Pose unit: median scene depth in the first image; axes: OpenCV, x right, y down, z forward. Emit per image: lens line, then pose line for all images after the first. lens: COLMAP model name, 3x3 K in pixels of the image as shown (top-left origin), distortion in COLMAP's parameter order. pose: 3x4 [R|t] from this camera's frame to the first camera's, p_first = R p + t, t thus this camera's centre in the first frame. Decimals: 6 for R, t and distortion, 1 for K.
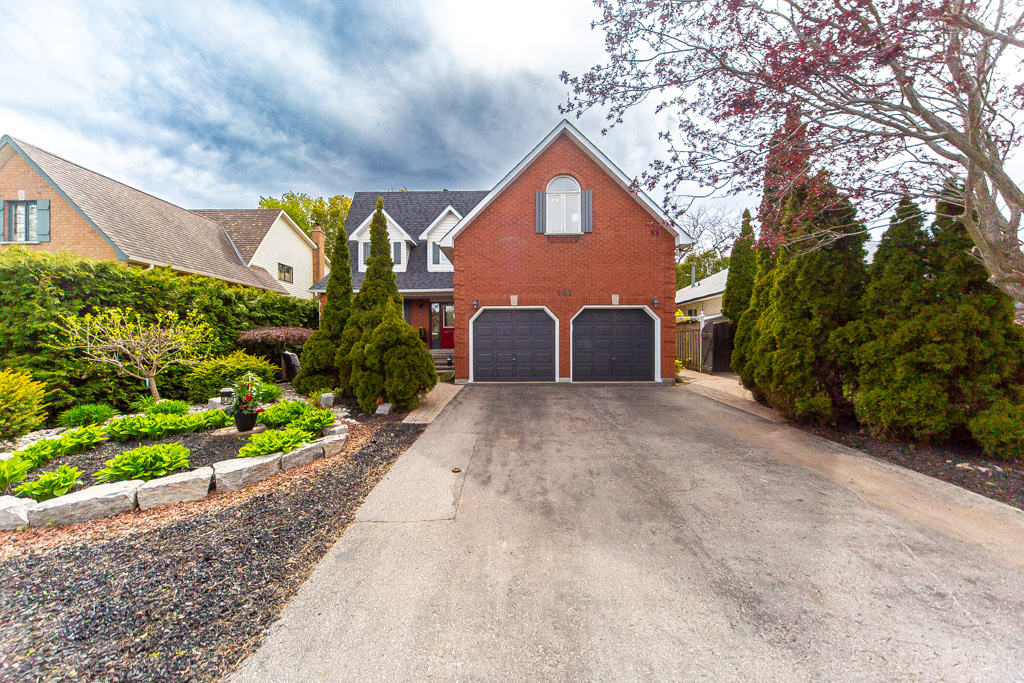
lens RADIAL K [[355.2, 0, 509.0], [0, 355.2, 340.7], [0, 0, 1]] dist [0.001465, 0.000146]
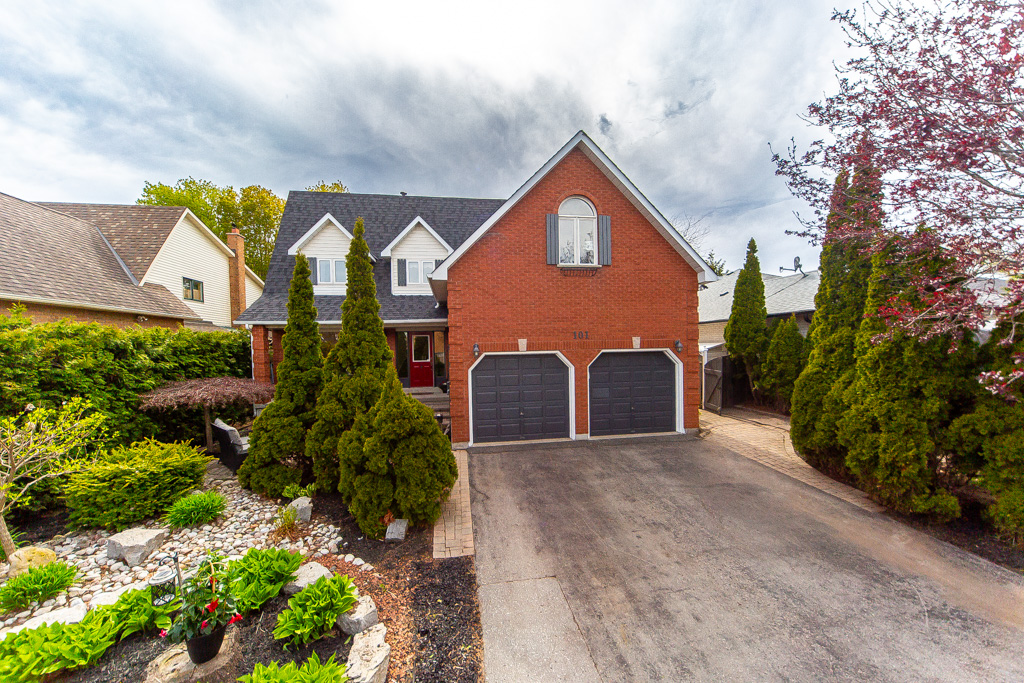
lens RADIAL K [[371.6, 0, 513.3], [0, 371.6, 351.3], [0, 0, 1]] dist [0.002522, 0.000072]
pose [[0.985173, -0.018411, 0.170574, -0.153889], [0.015781, 0.999735, 0.016767, -0.111645], [-0.170838, -0.013826, 0.985202, 0.144595]]
